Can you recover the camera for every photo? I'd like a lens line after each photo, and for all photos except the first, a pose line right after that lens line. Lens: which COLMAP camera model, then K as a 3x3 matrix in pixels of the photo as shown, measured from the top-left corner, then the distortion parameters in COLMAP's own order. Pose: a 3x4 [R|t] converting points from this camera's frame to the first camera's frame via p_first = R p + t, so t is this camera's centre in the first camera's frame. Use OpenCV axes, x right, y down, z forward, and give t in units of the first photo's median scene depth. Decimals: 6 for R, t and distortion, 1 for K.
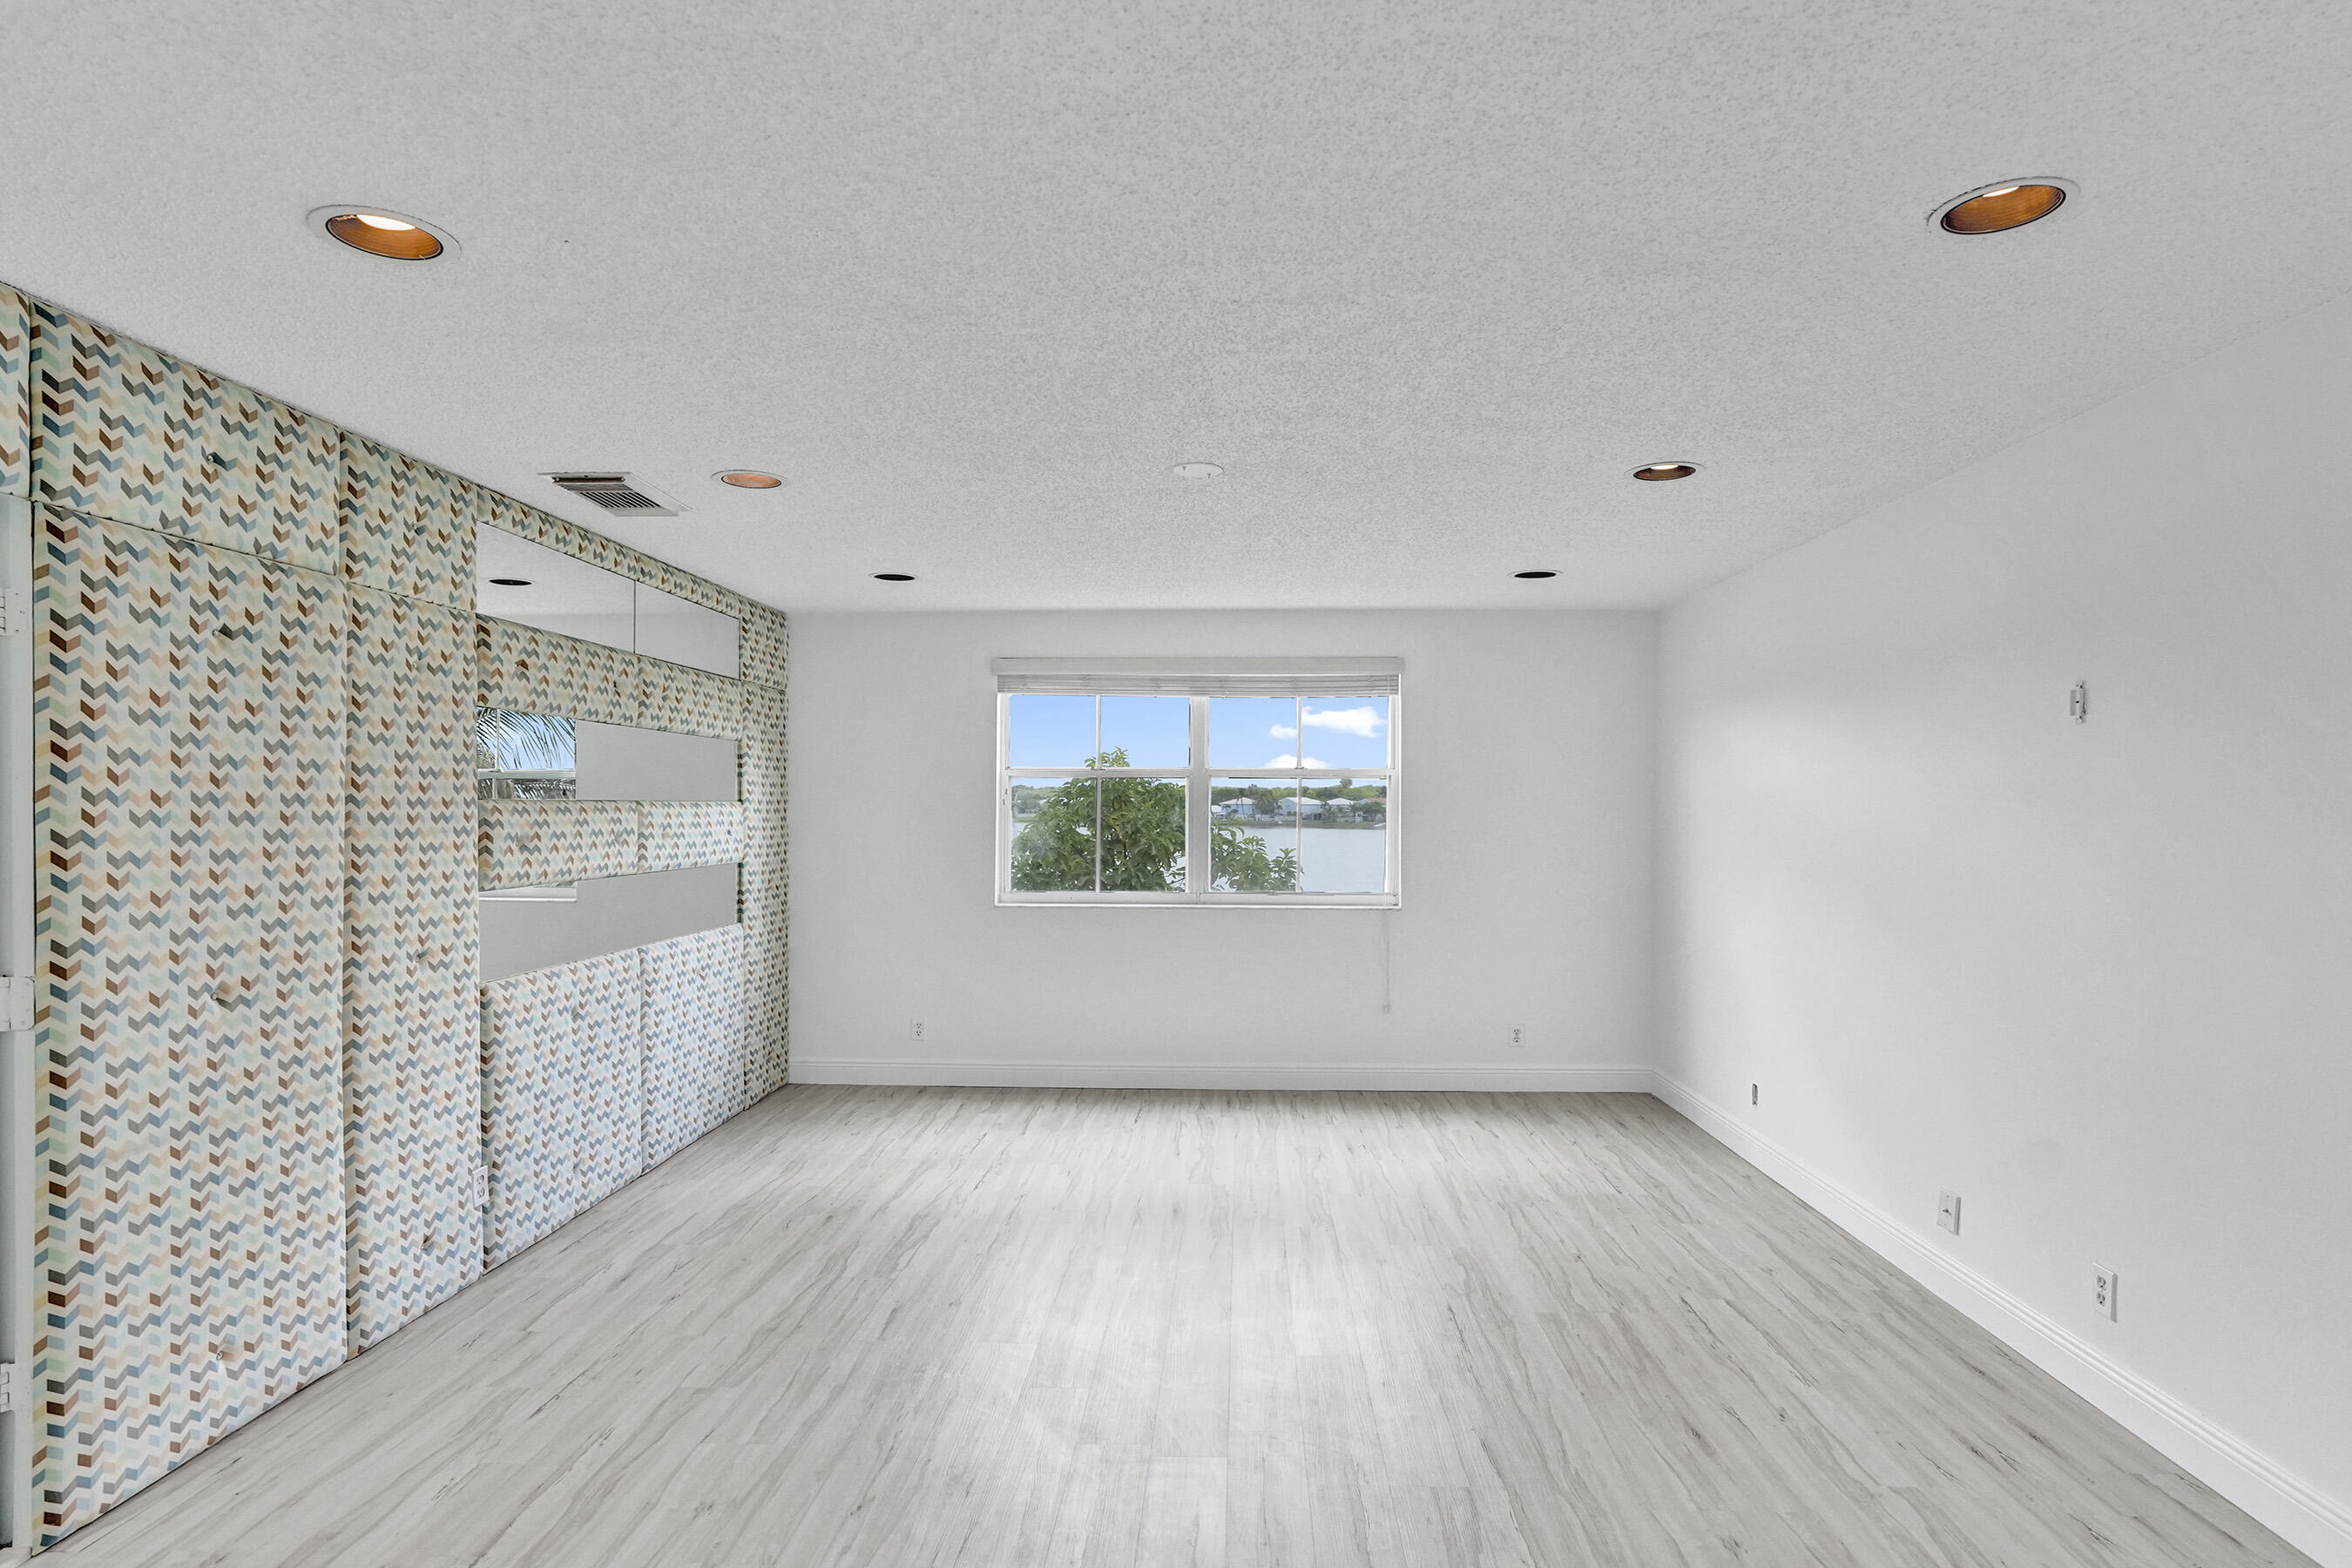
lens RADIAL K [[1252.0, 0, 1179.9], [0, 1252.0, 801.4], [0, 0, 1]] dist [-0.044789, 0.019201]
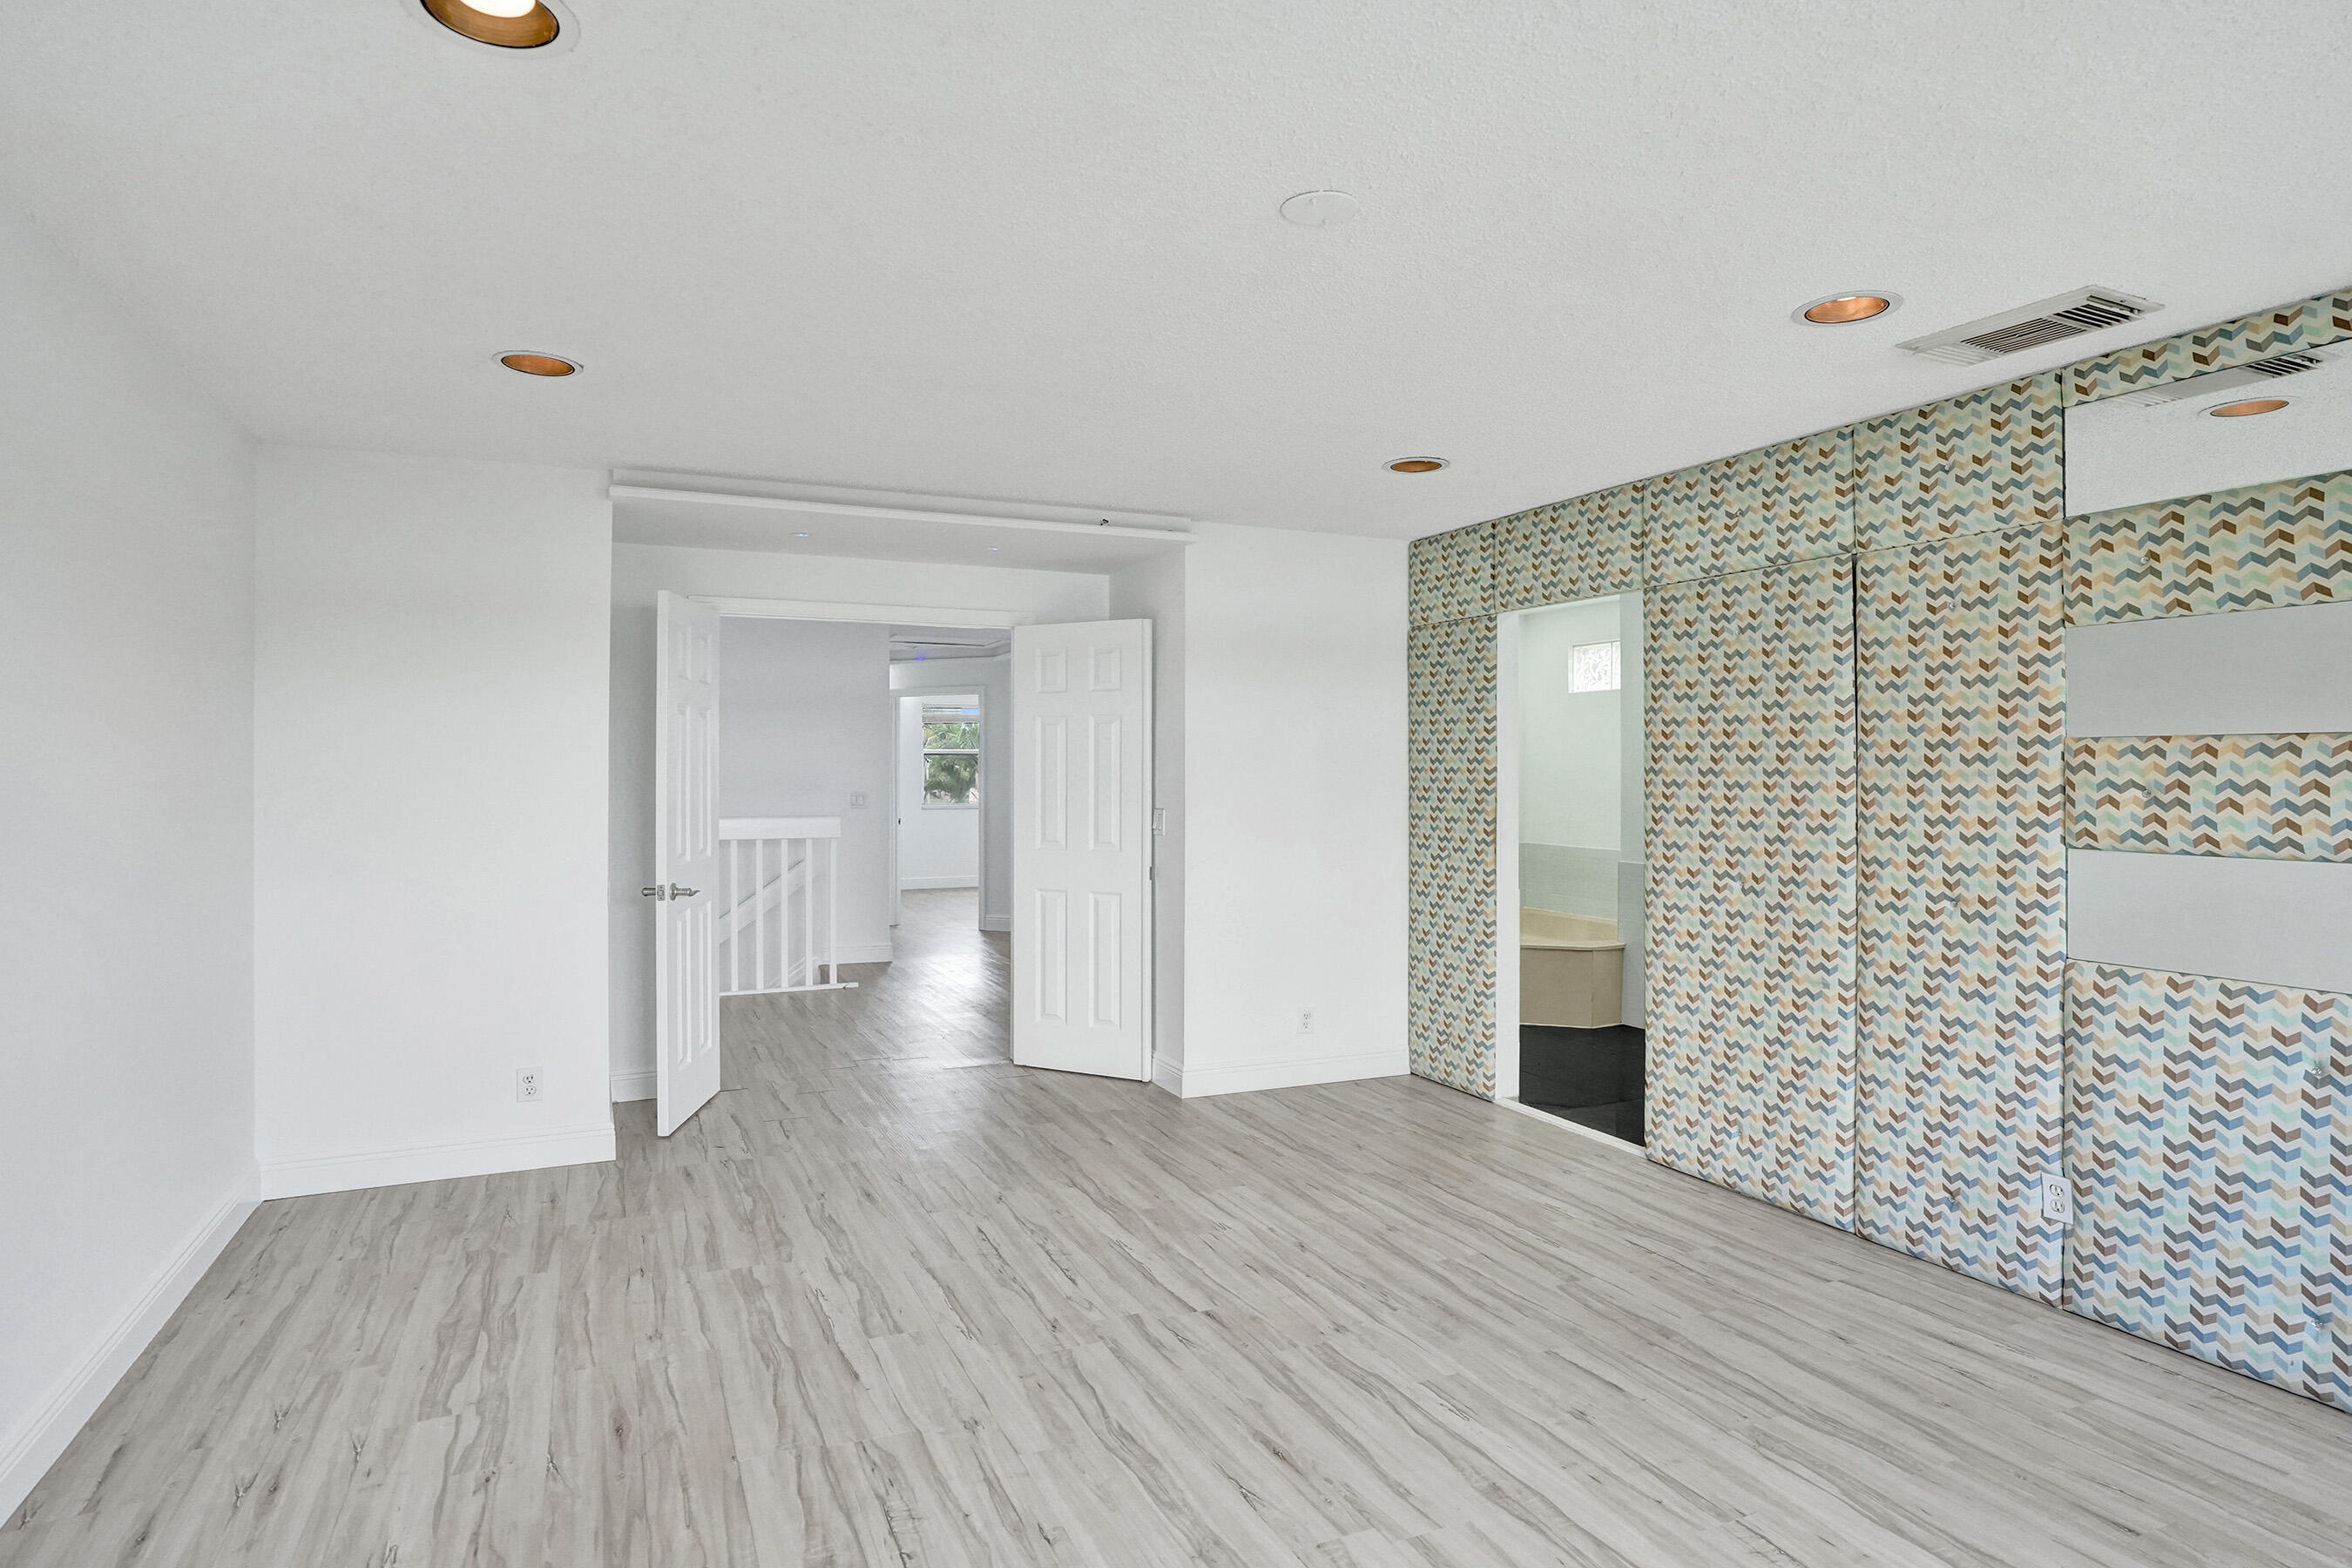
lens RADIAL K [[1252.0, 0, 1189.1], [0, 1252.0, 769.1], [0, 0, 1]] dist [-0.044789, 0.019201]
pose [[-0.879886, -0.002833, -0.475176, 0.459706], [-0.000855, 0.999990, -0.004378, 0.030941], [0.475183, -0.003446, -0.879880, 1.901625]]
